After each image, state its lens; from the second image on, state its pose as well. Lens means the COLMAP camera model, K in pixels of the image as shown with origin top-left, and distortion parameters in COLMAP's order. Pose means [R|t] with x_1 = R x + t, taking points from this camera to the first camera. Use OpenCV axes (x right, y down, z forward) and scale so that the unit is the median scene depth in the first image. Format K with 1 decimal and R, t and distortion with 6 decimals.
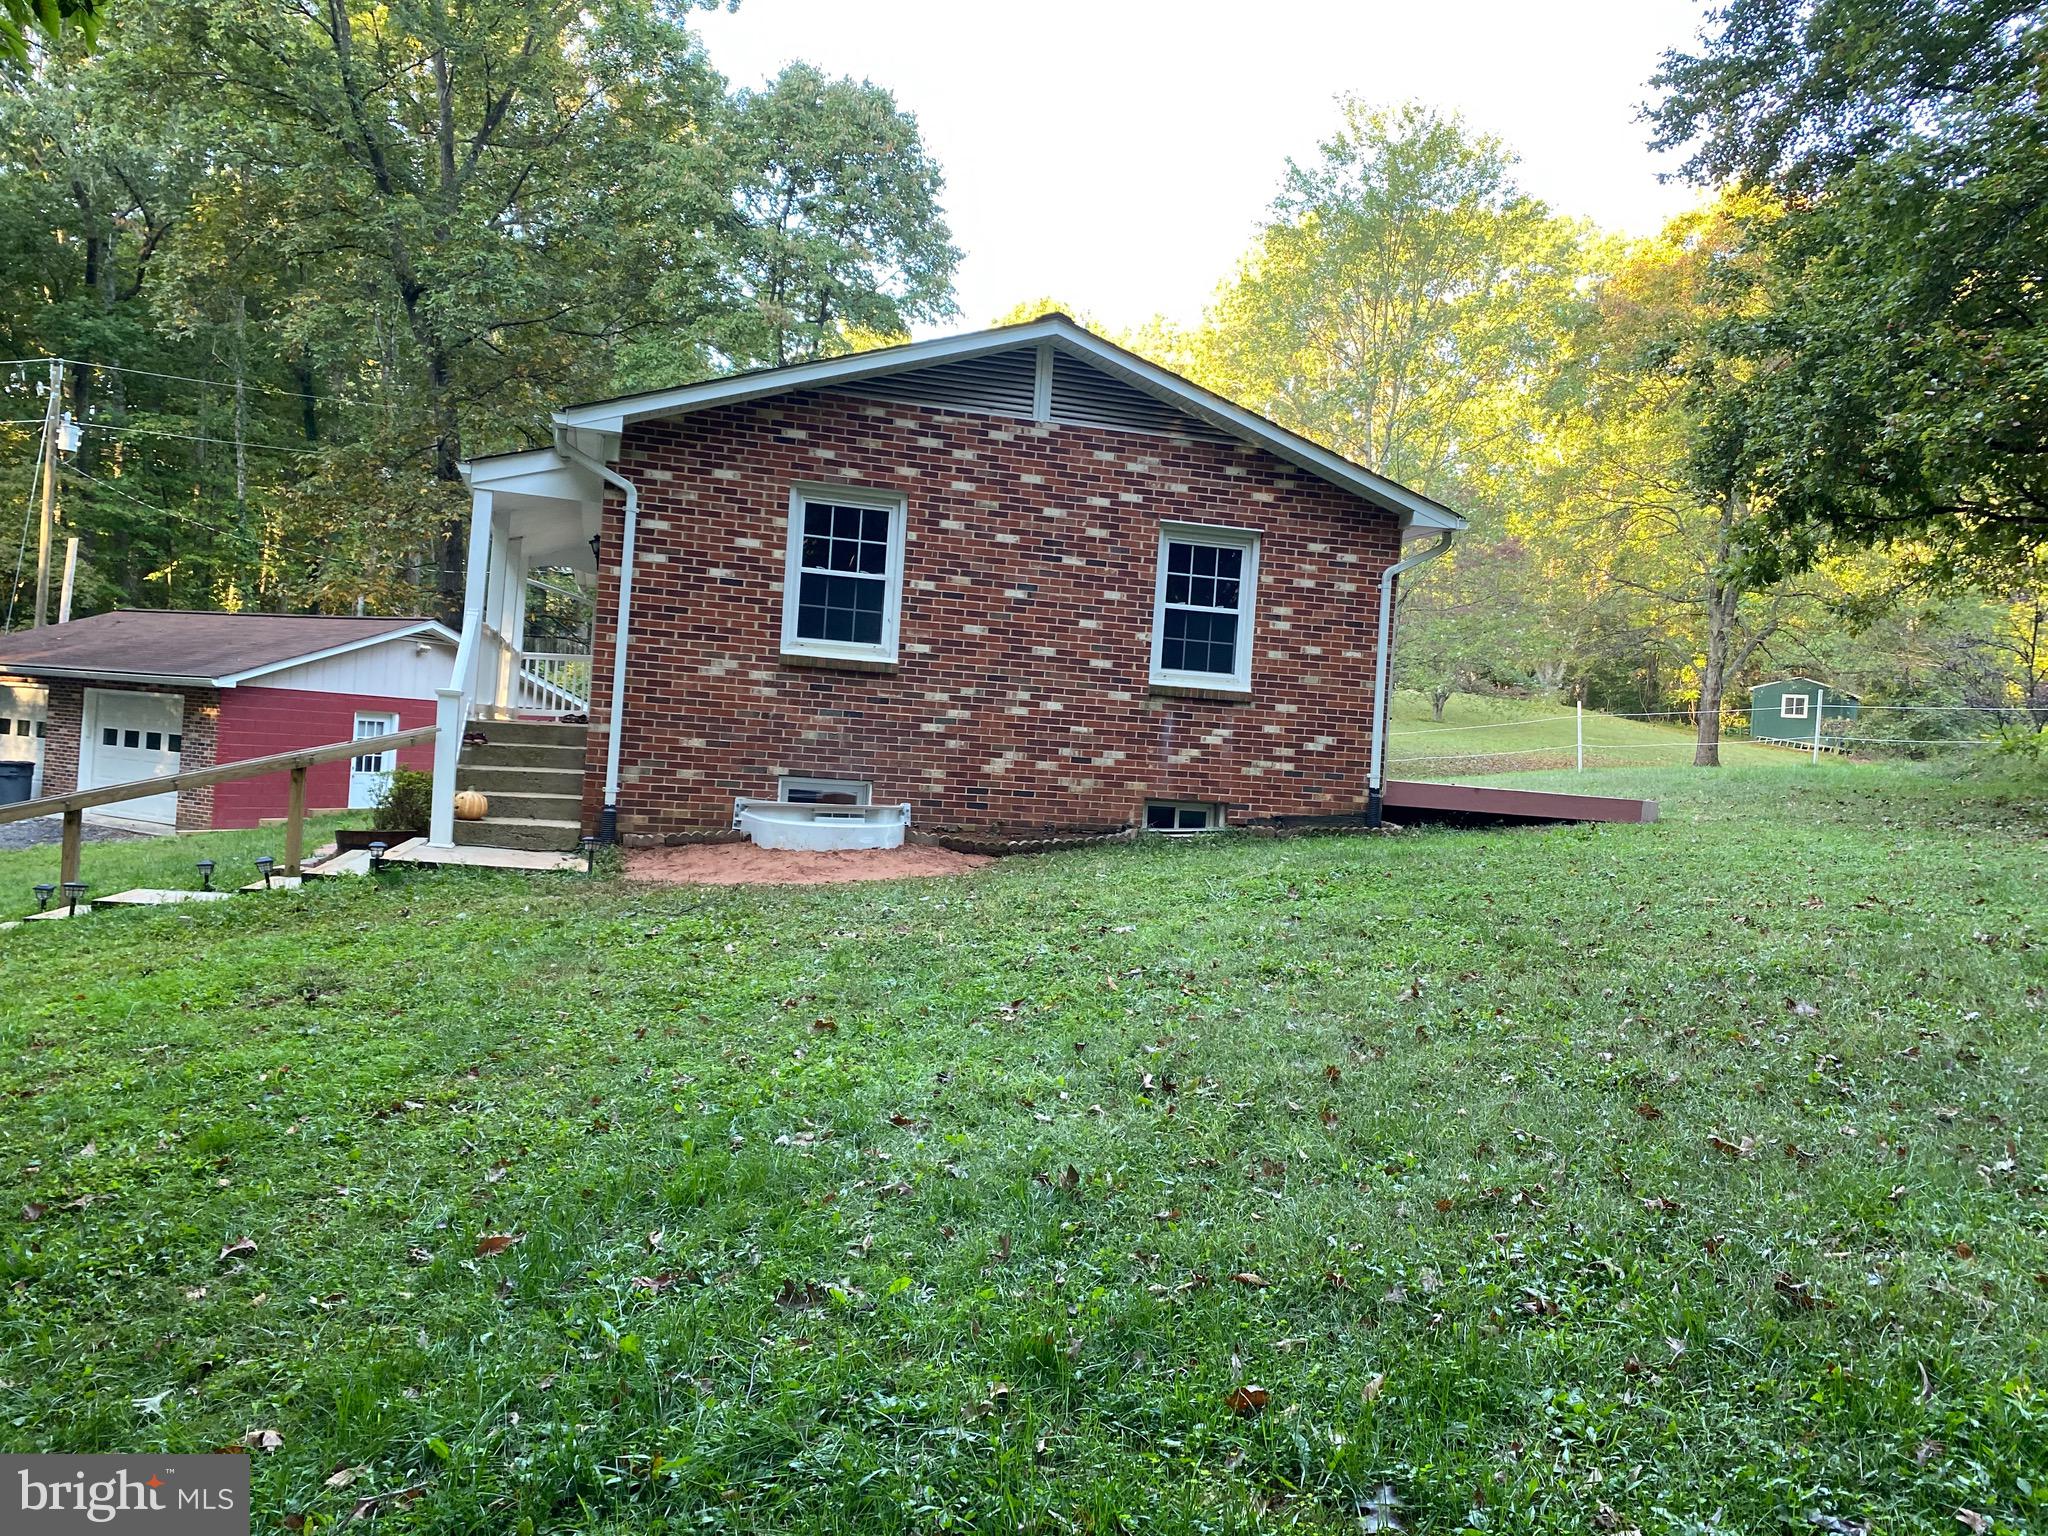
lens RADIAL K [[1594.1, 0, 1024.0], [0, 1594.1, 768.0], [0, 0, 1]] dist [0.089443, -0.047527]
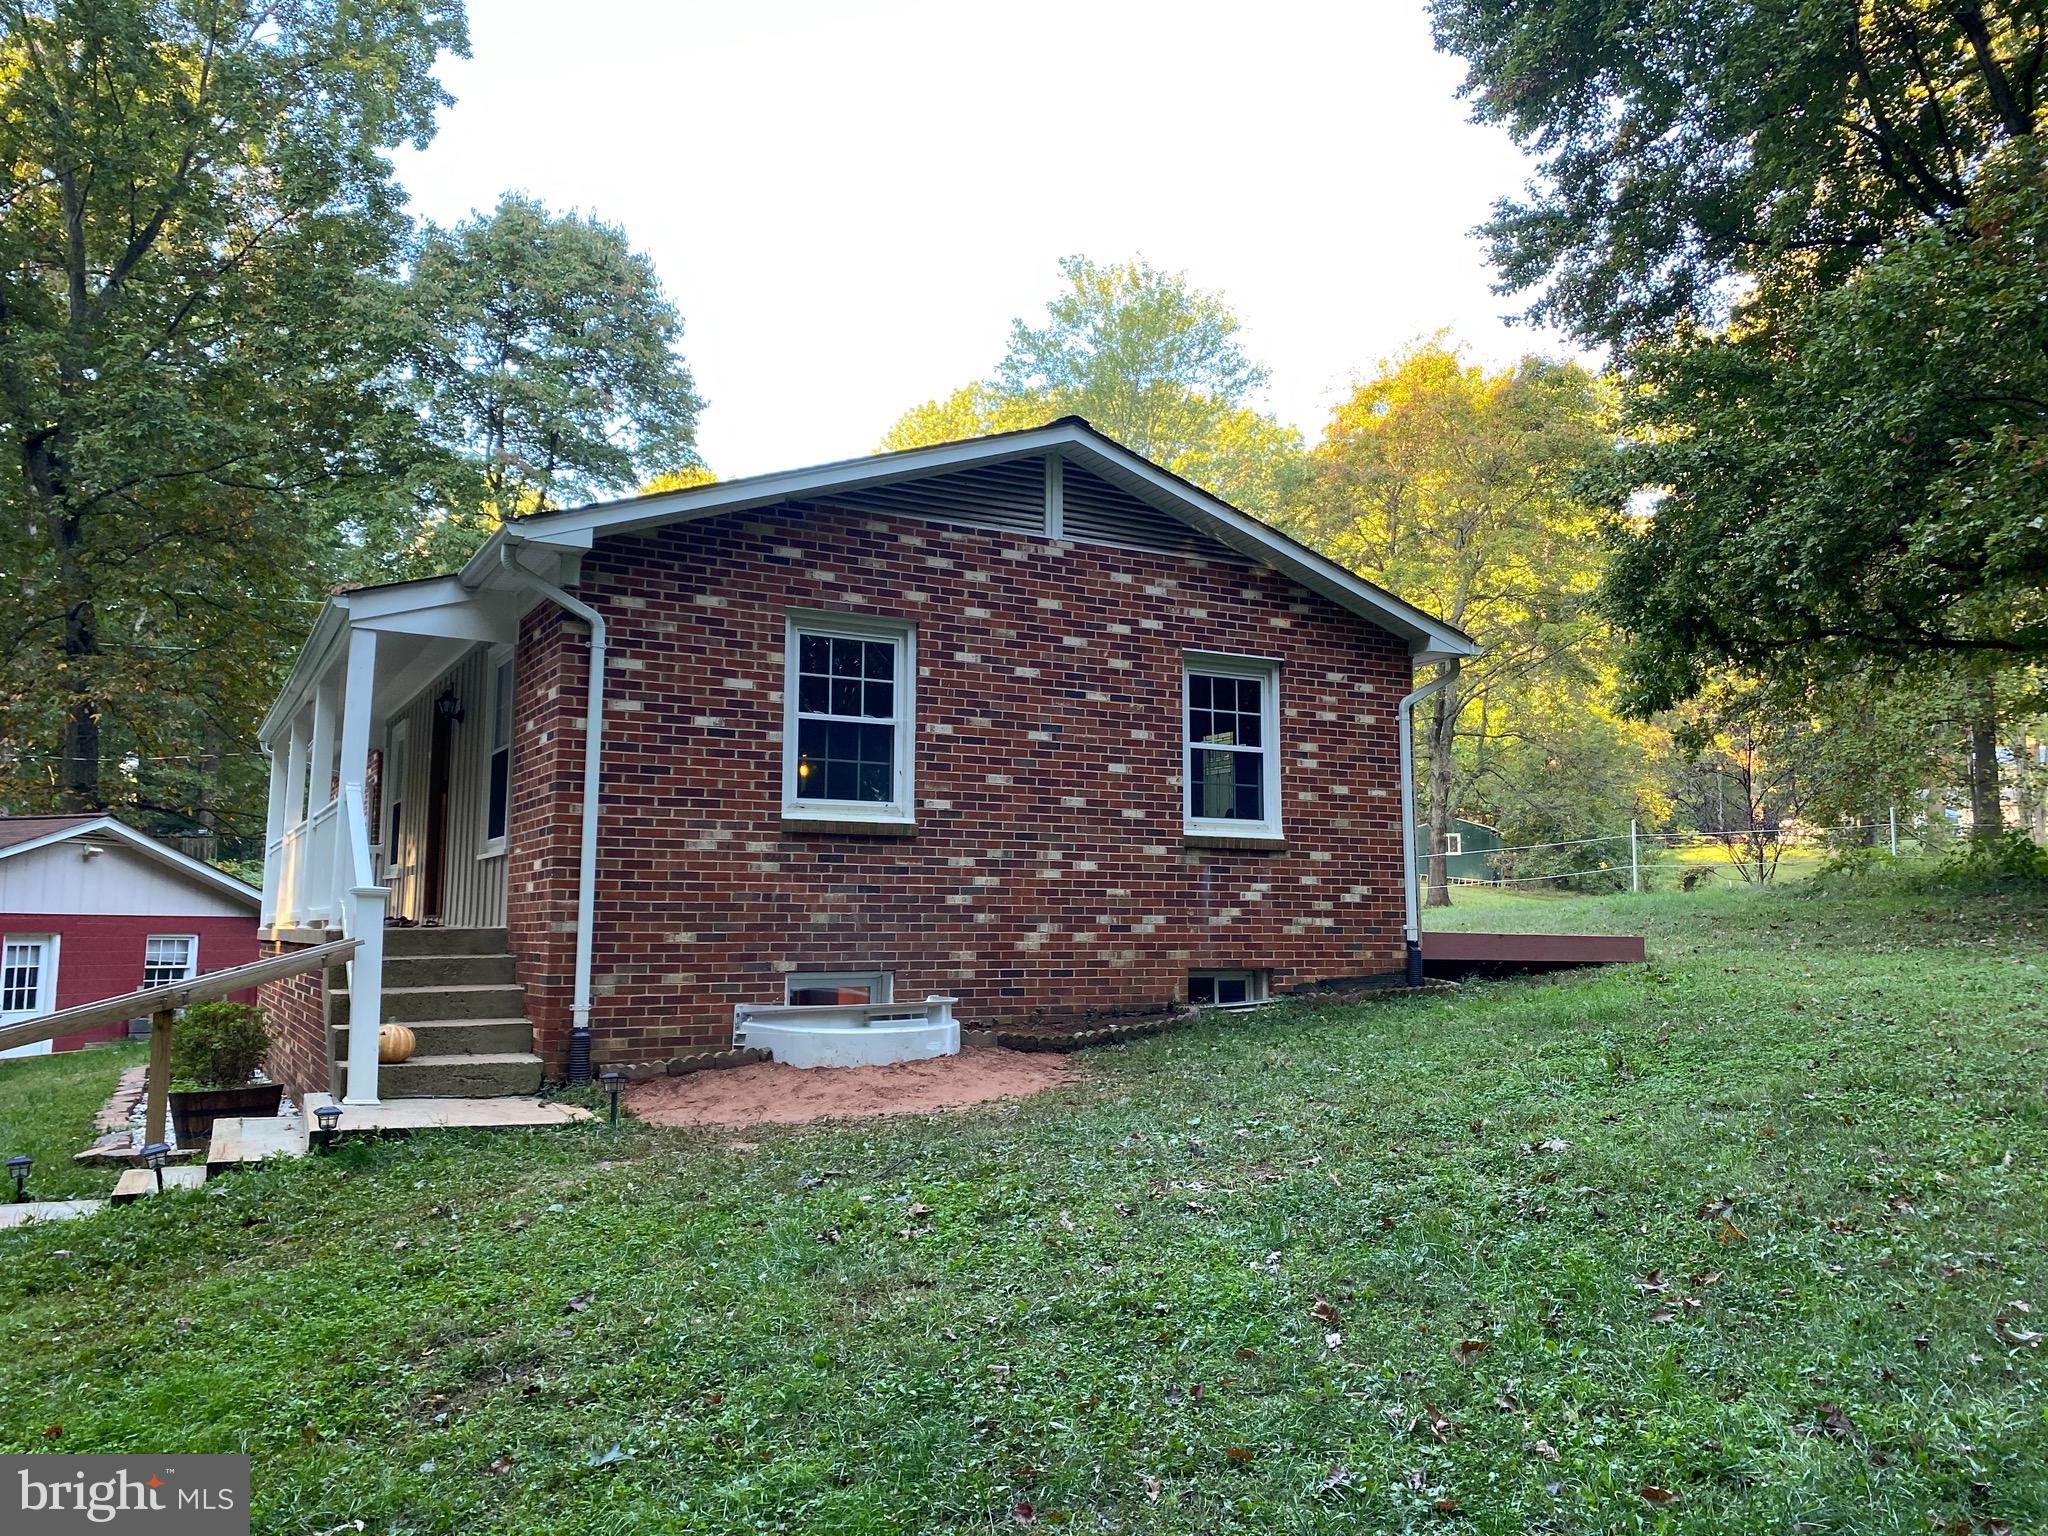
lens RADIAL K [[1594.1, 0, 1024.0], [0, 1594.1, 768.0], [0, 0, 1]] dist [0.089443, -0.047527]
pose [[0.971379, -0.039769, 0.234183, -0.212796], [0.064336, 0.993083, -0.098221, -0.009775], [-0.228657, 0.110476, 0.967218, 0.183826]]
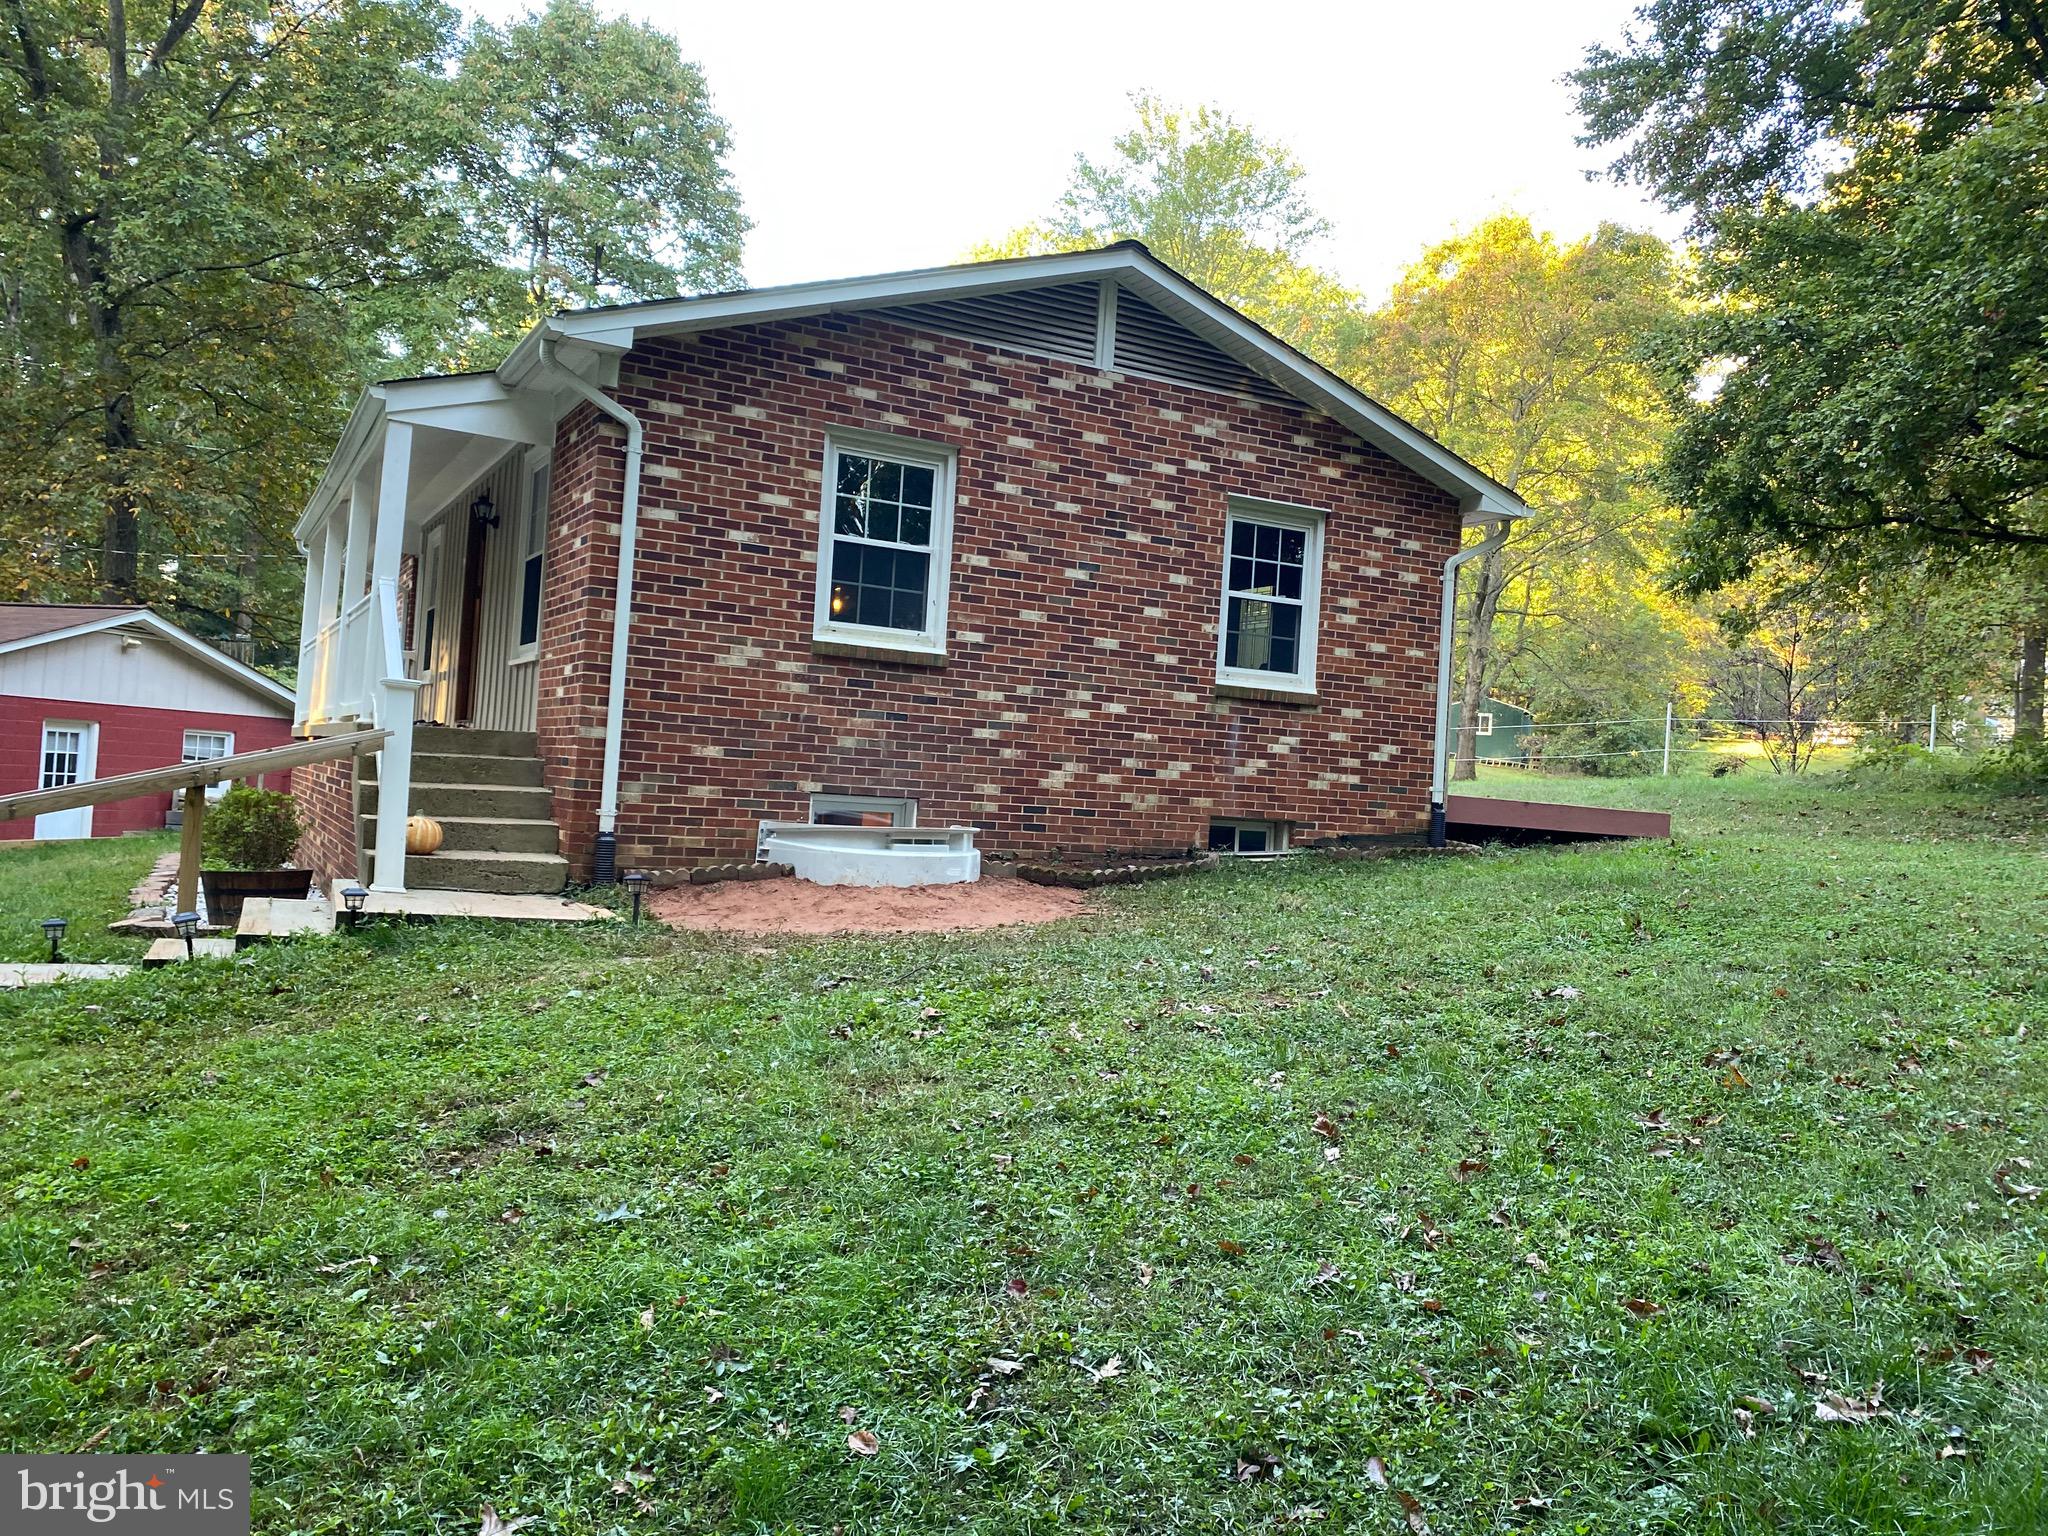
lens RADIAL K [[1590.9, 0, 1028.6], [0, 1590.9, 769.1], [0, 0, 1]] dist [0.088243, -0.046486]
pose [[0.976211, -0.003071, 0.216801, -0.211656], [0.005533, 0.999927, -0.010748, 0.002047], [-0.216752, 0.011692, 0.976157, 0.190682]]
